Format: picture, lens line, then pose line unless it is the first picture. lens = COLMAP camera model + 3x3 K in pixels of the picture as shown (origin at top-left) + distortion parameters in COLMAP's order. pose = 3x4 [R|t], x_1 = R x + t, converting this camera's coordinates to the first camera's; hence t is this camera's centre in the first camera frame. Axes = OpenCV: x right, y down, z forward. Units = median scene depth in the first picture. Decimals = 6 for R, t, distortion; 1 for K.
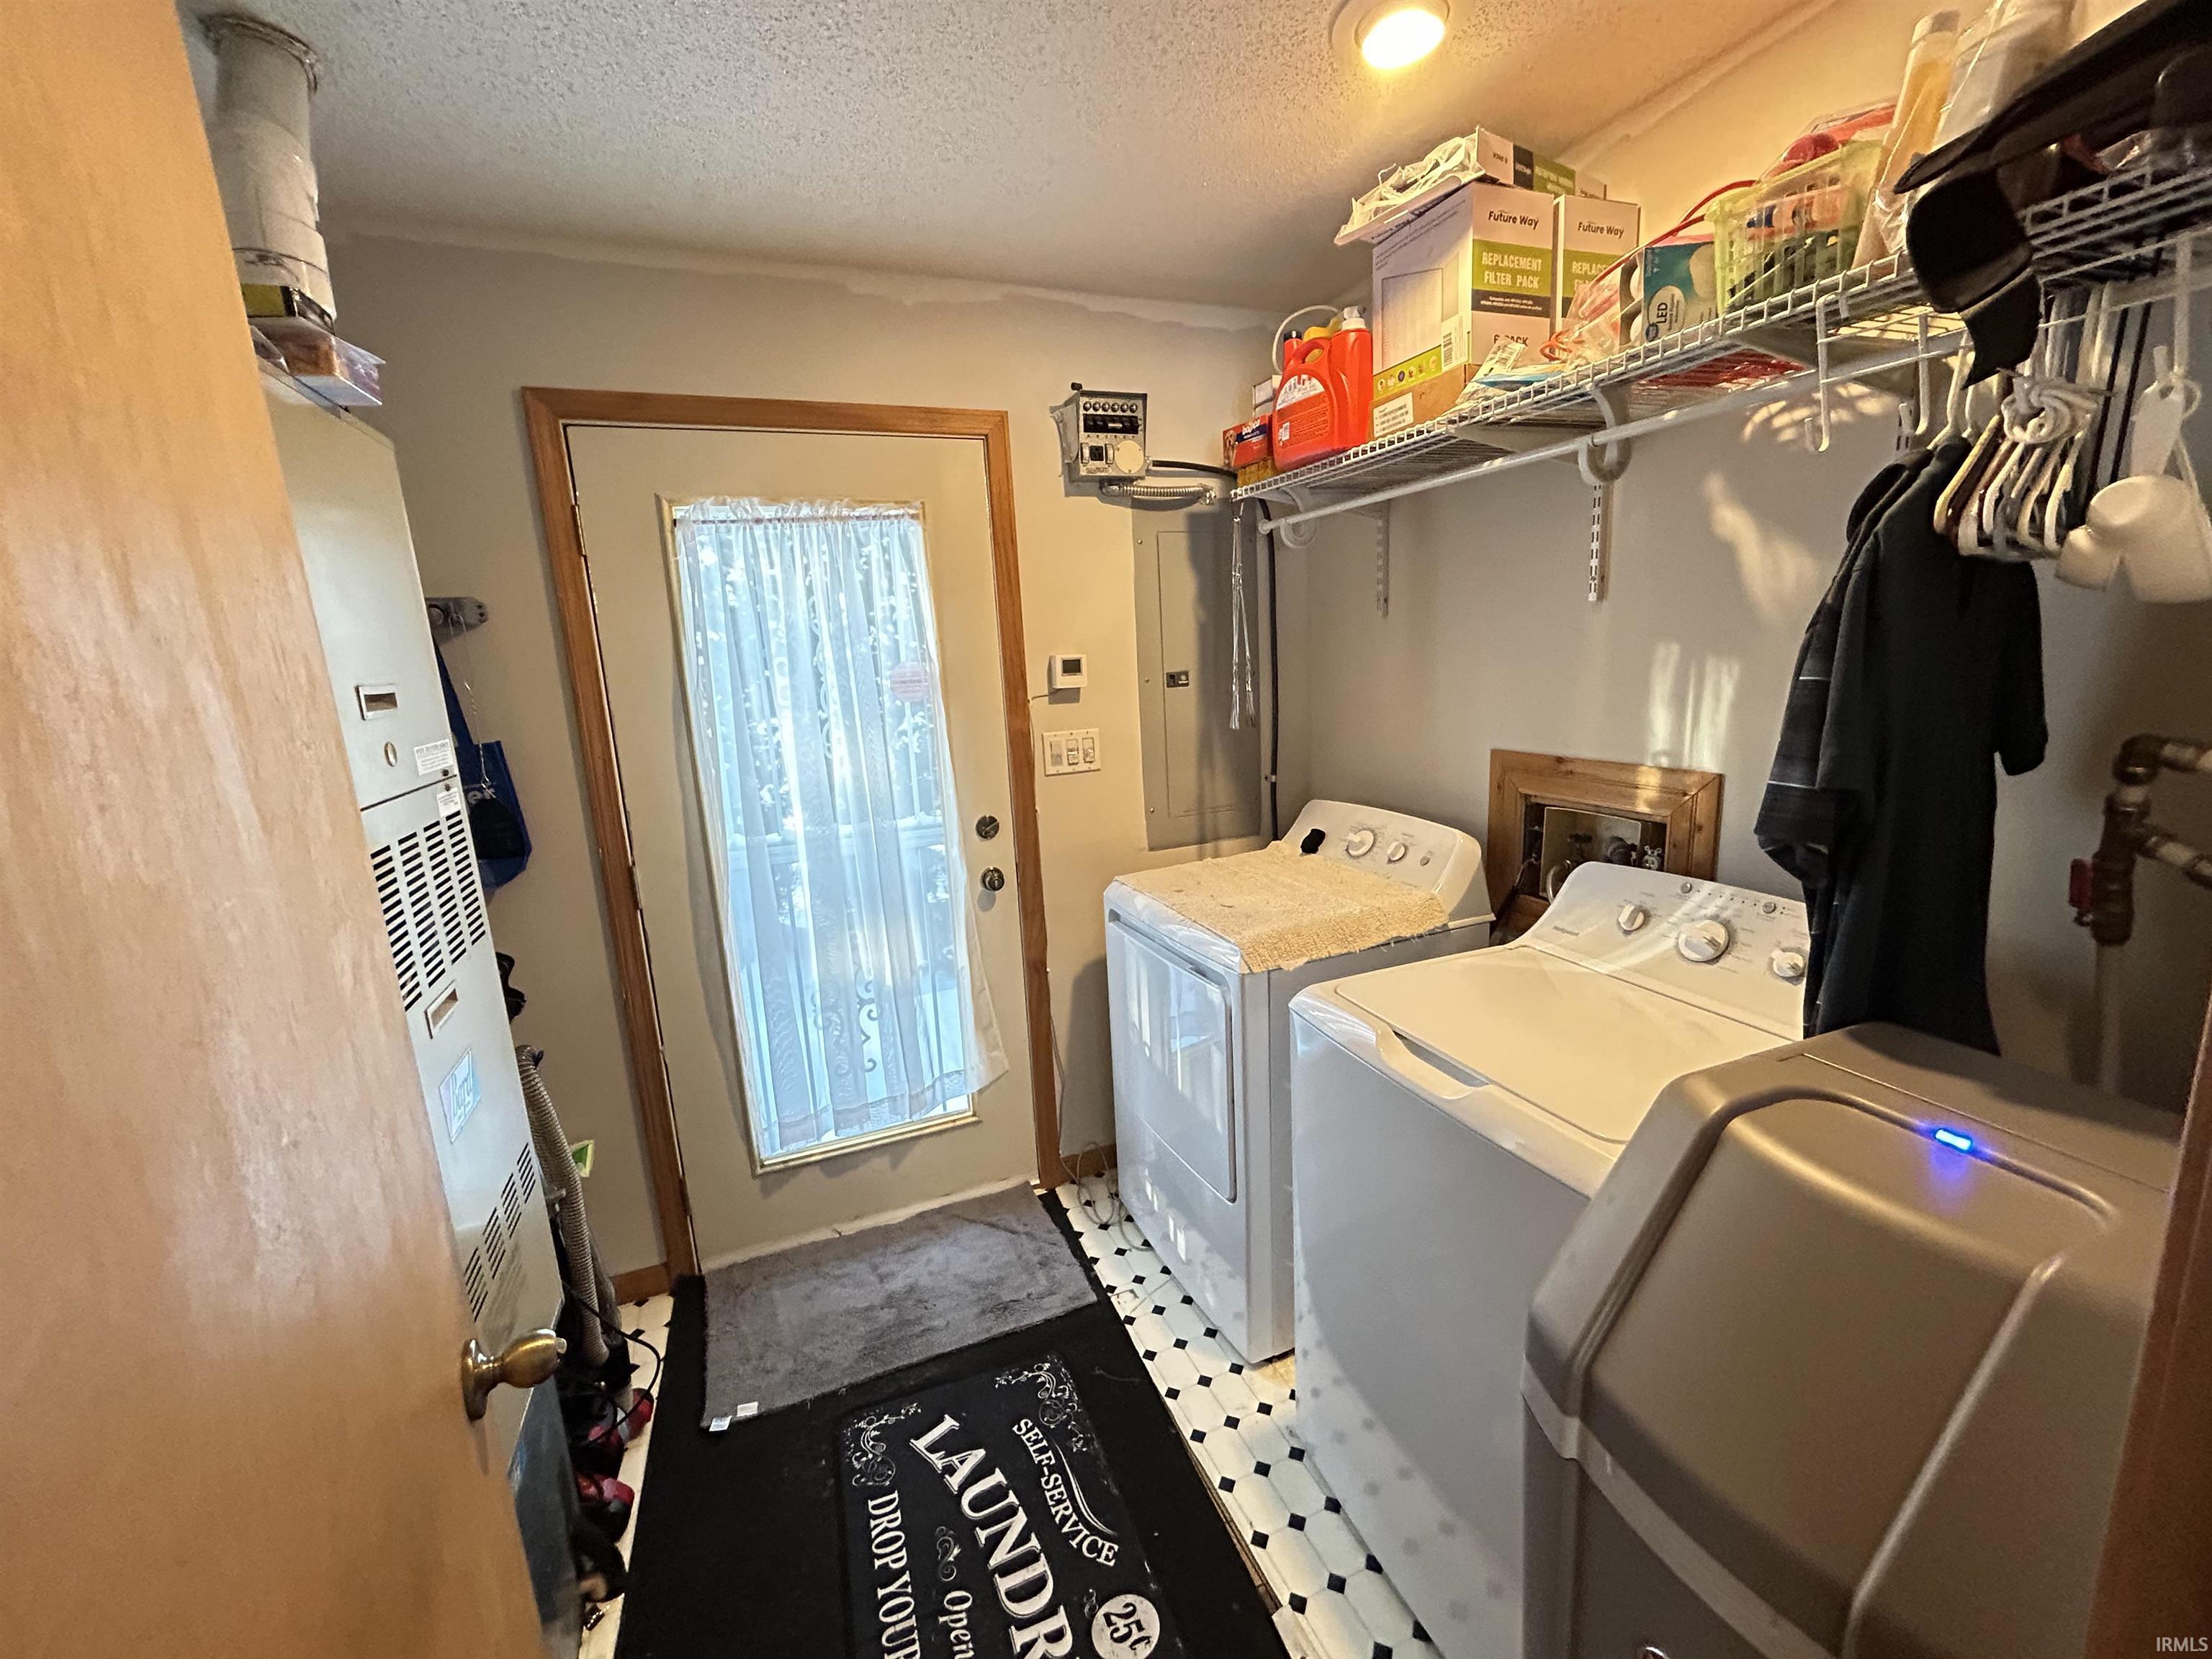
lens RADIAL K [[878.2, 0, 1106.0], [0, 878.2, 829.5], [0, 0, 1]] dist [-0.003038, -0.000081]
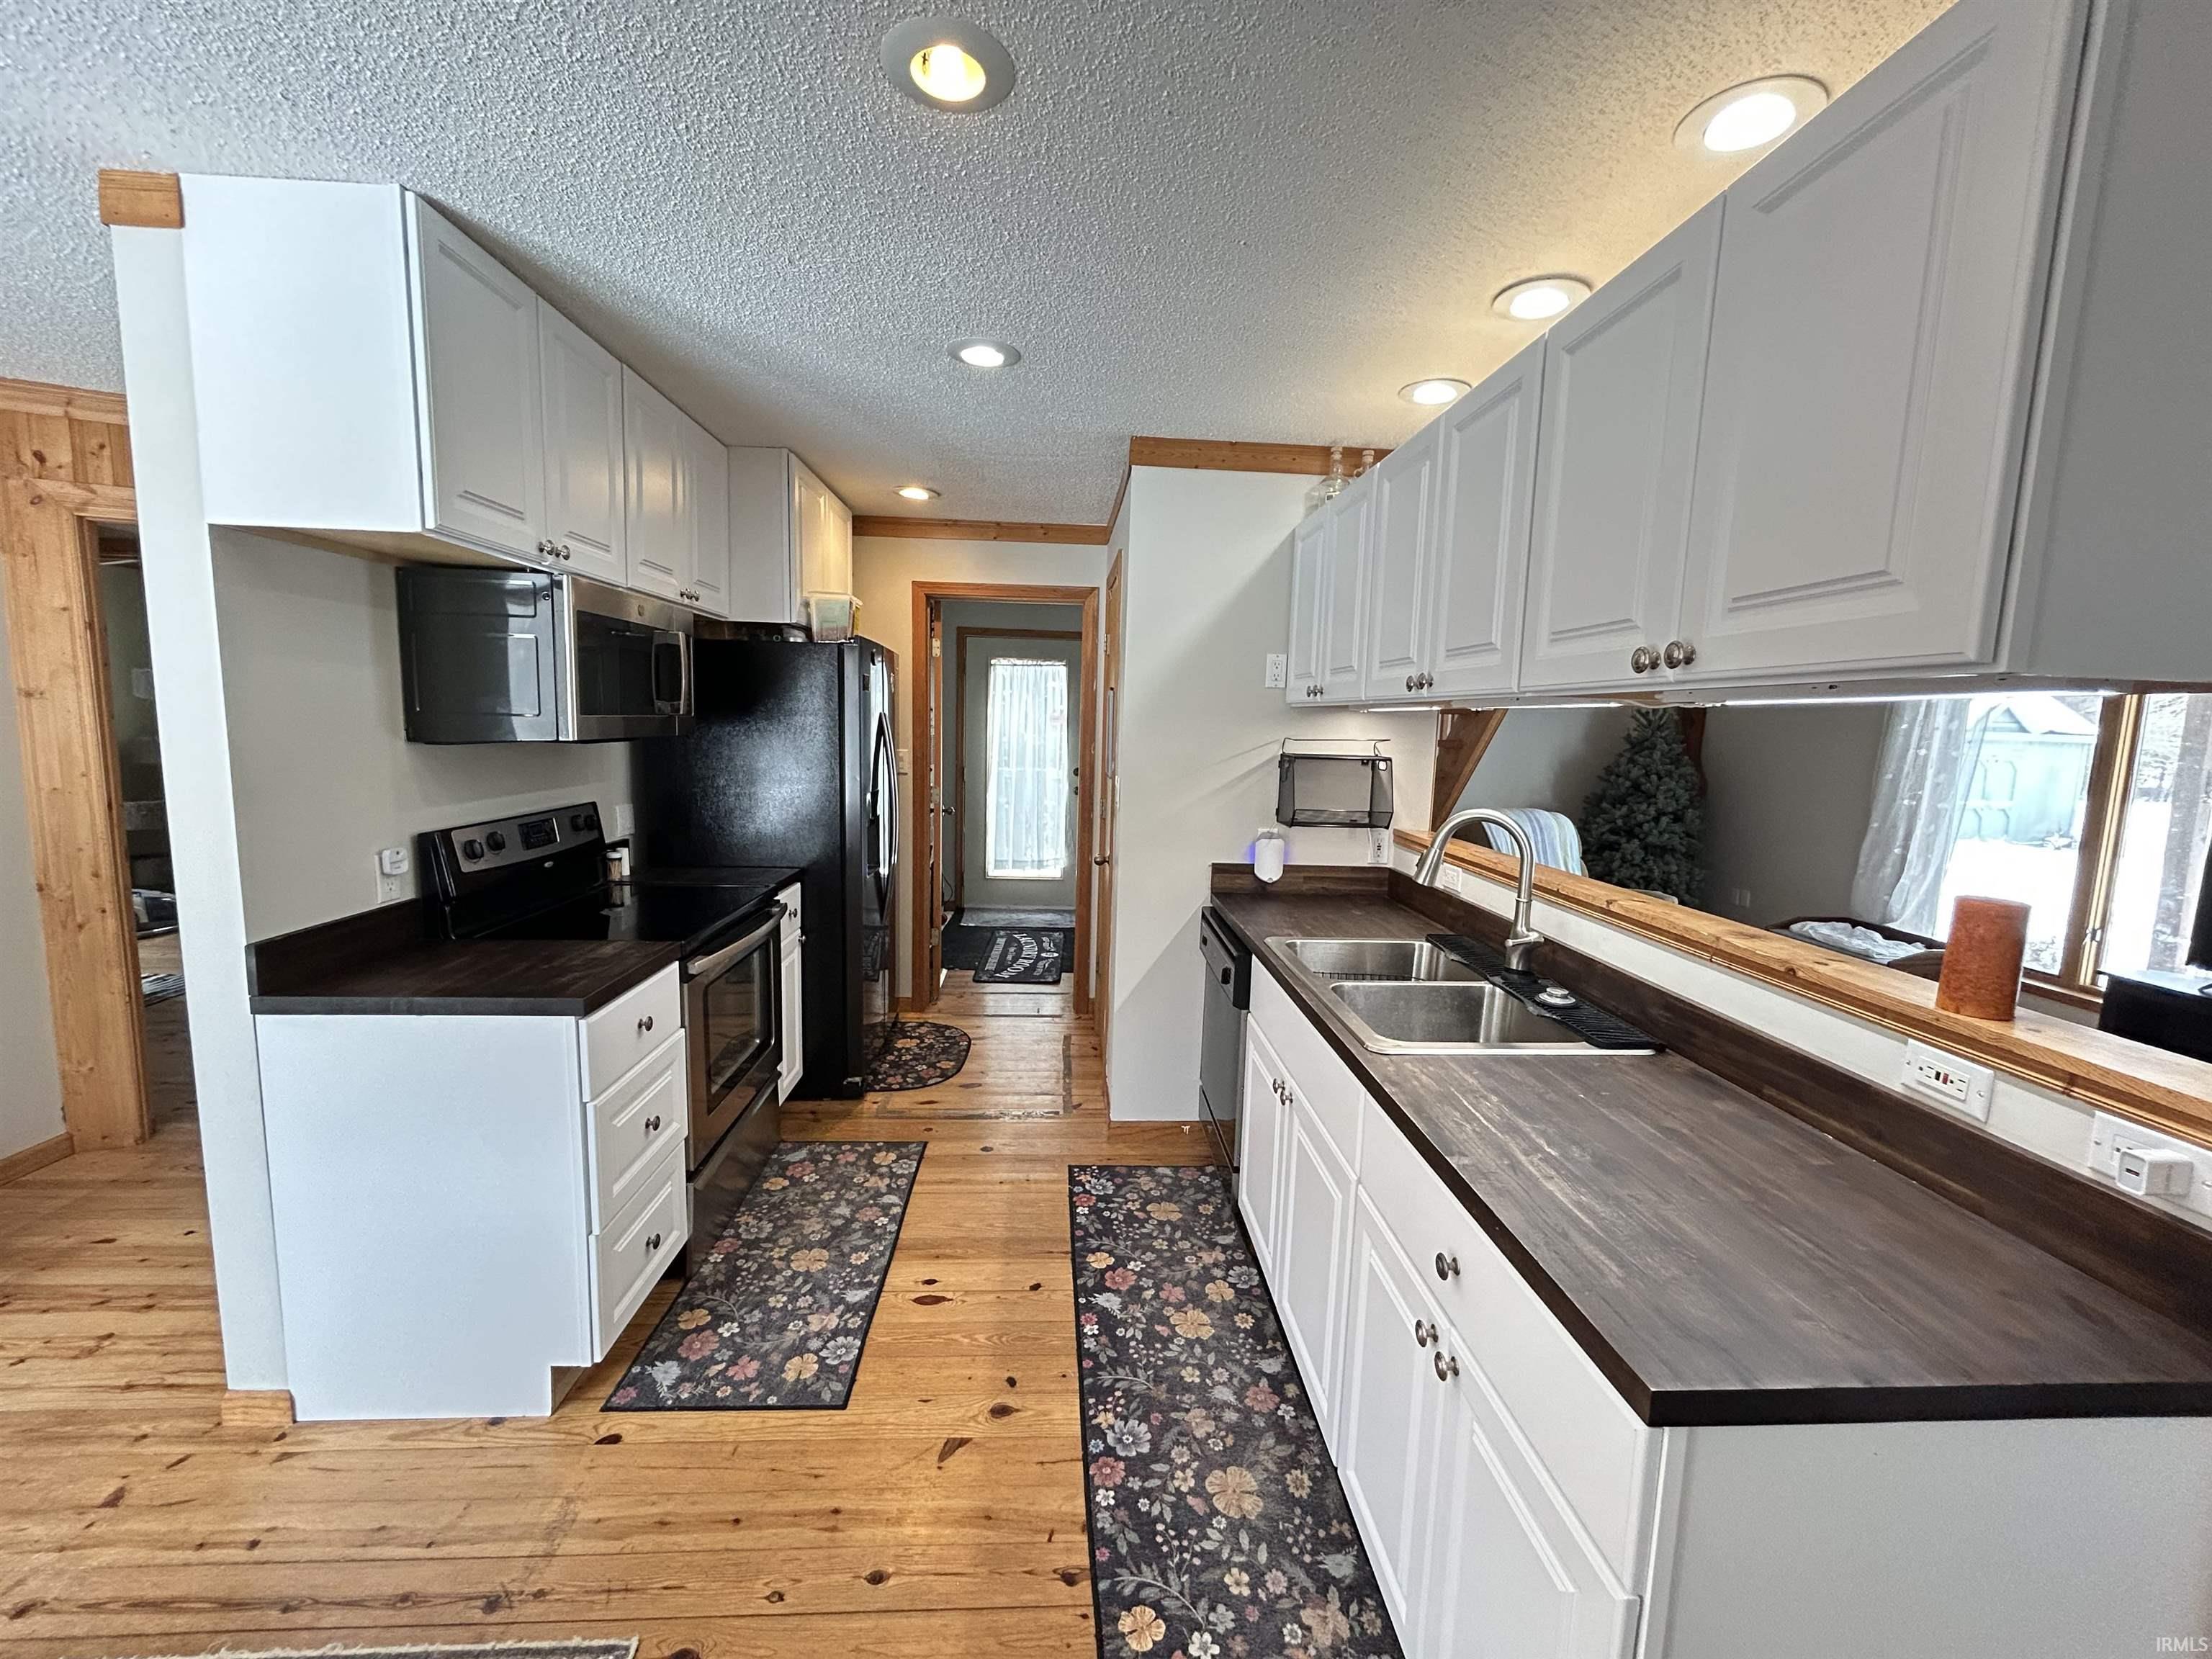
lens RADIAL K [[878.9, 0, 1106.0], [0, 878.9, 829.5], [0, 0, 1]] dist [-0.019508, 0.000313]
pose [[0.942766, 0.117824, -0.311946, 0.941646], [-0.139640, 0.989016, -0.048466, 0.334602], [0.302809, 0.089252, 0.948863, -1.800676]]
